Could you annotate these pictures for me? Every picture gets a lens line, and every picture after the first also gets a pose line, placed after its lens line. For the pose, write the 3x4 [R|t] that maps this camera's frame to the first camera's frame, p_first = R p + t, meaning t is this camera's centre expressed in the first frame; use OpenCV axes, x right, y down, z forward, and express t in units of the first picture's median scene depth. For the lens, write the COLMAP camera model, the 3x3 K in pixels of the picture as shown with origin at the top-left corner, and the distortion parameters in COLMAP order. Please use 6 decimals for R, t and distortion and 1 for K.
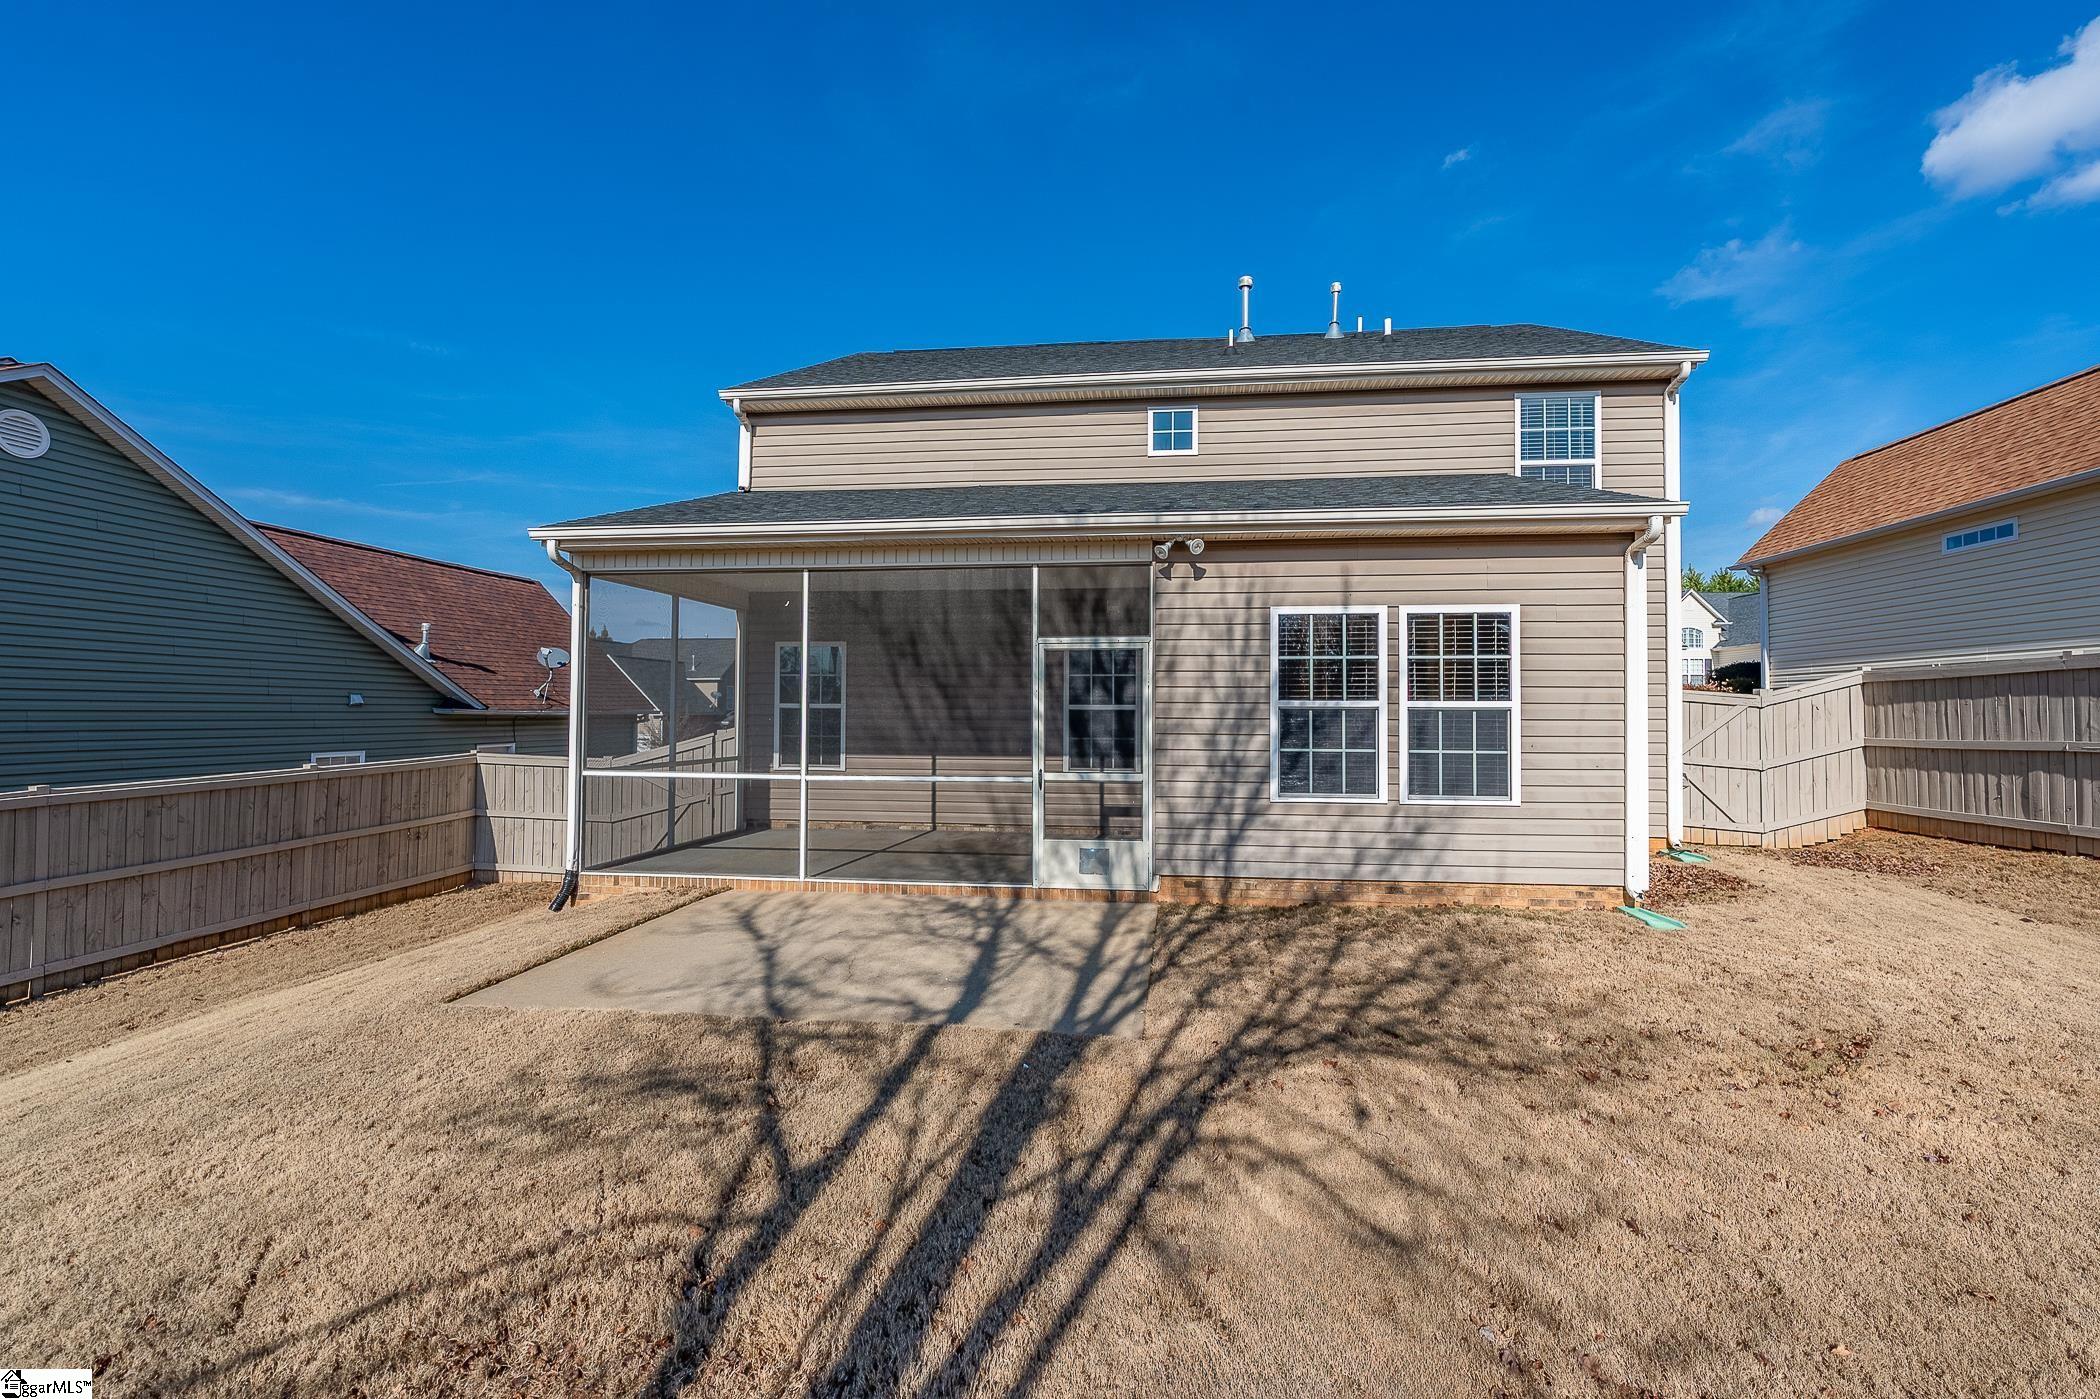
lens RADIAL K [[875.4, 0, 1061.7], [0, 875.4, 708.4], [0, 0, 1]] dist [-0.000178, 0.000179]
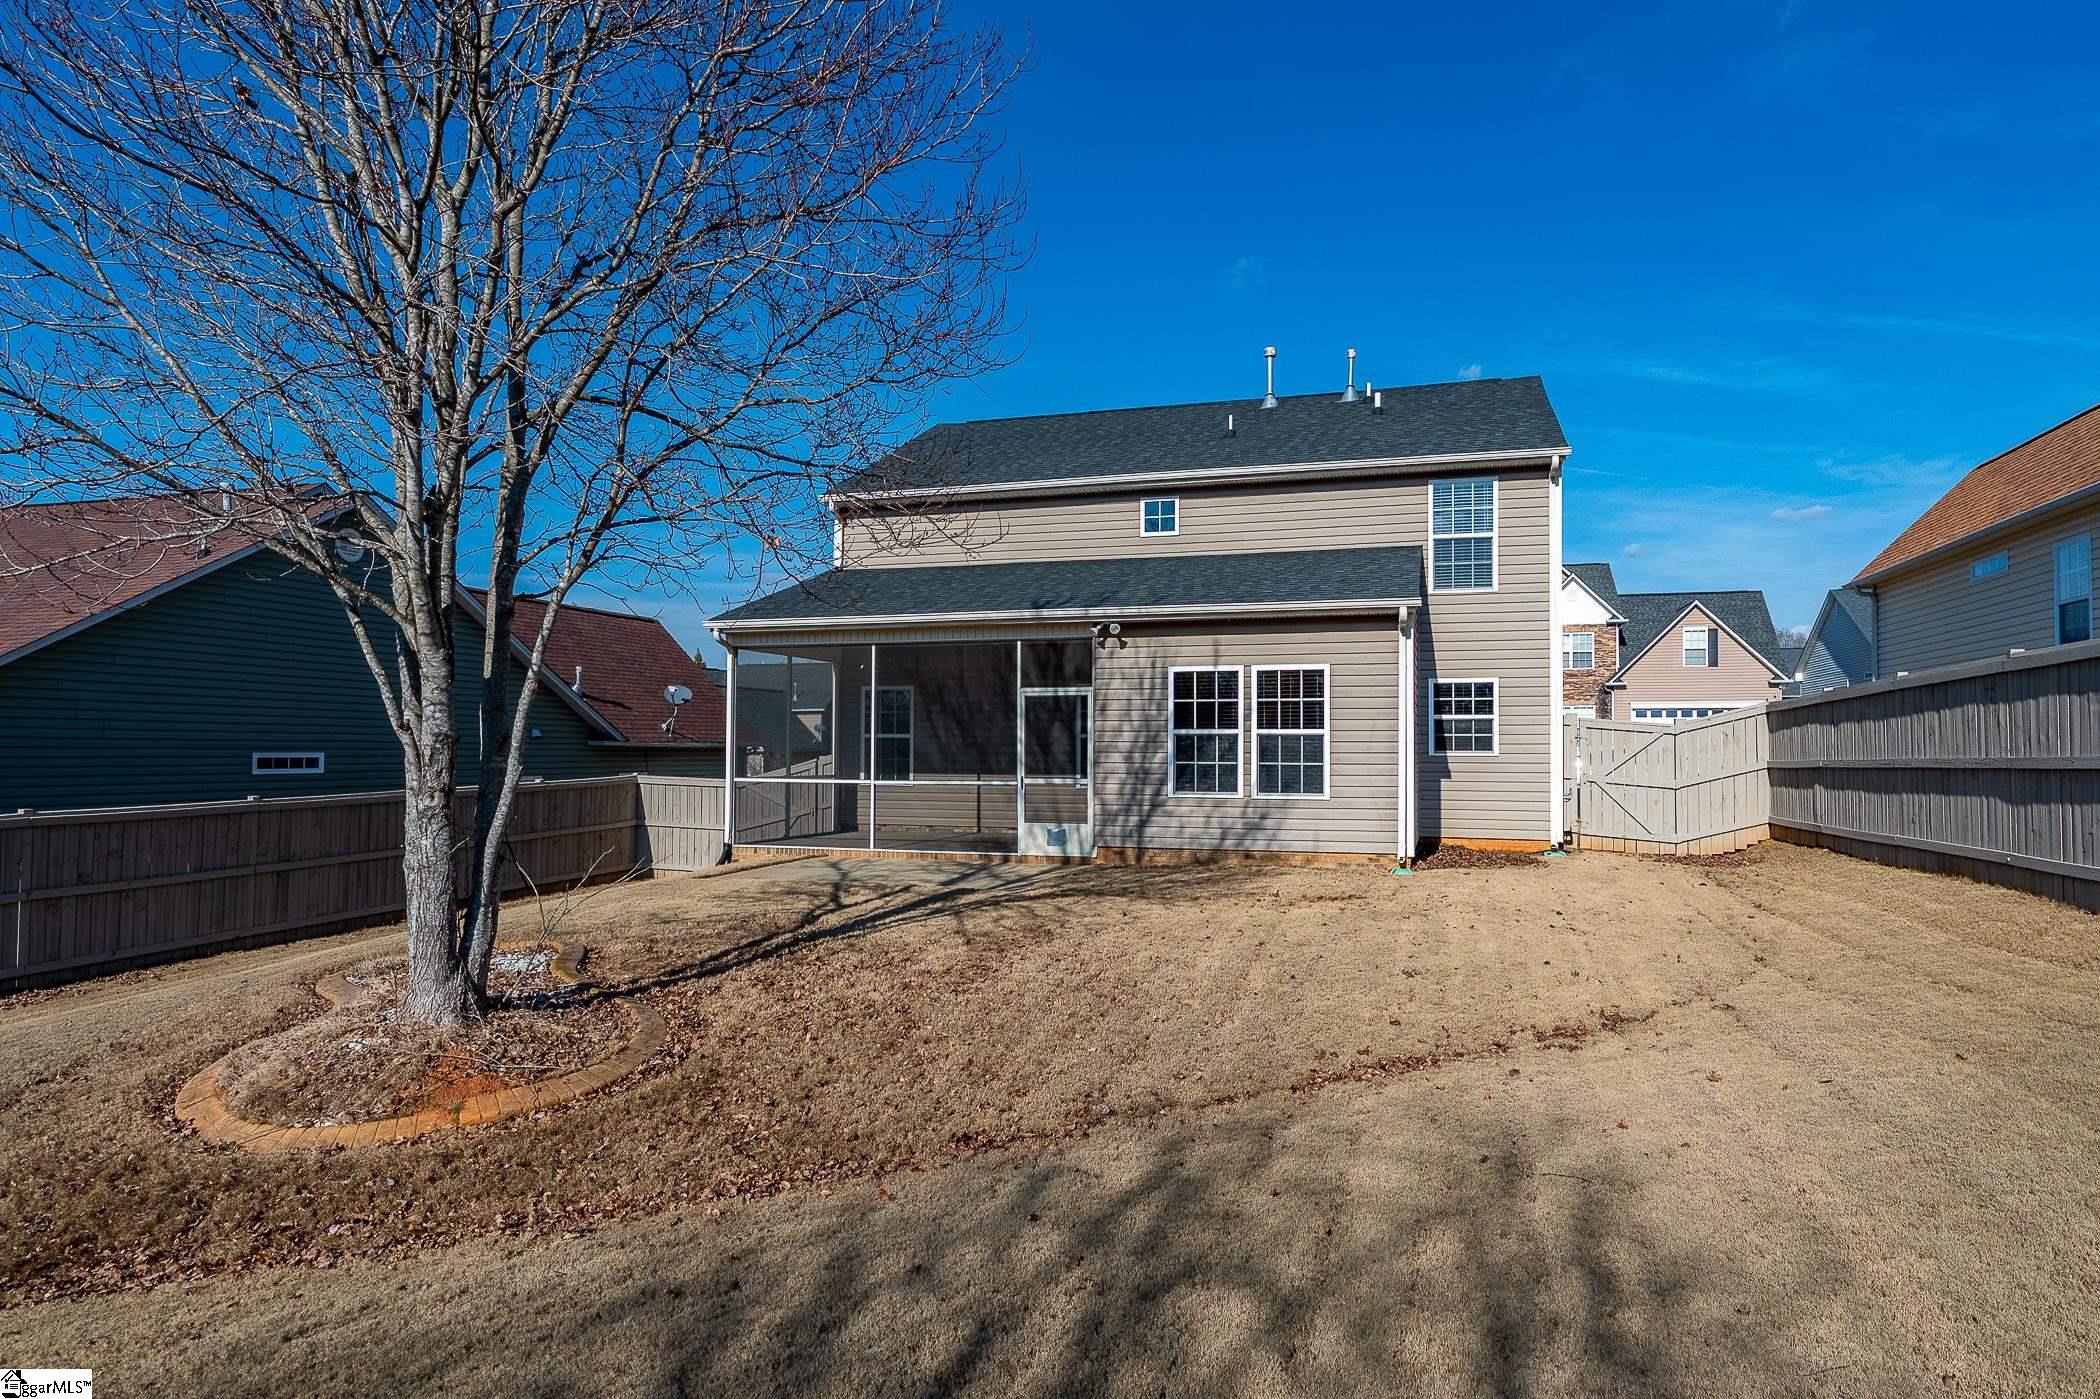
lens RADIAL K [[1227.9, 0, 1047.0], [0, 1227.9, 743.8], [0, 0, 1]] dist [0.000529, 0.000143]
pose [[0.981138, -0.002412, -0.193294, 0.437296], [0.002158, 0.999997, -0.001523, 0.017866], [0.193297, 0.001077, 0.981140, -1.083566]]
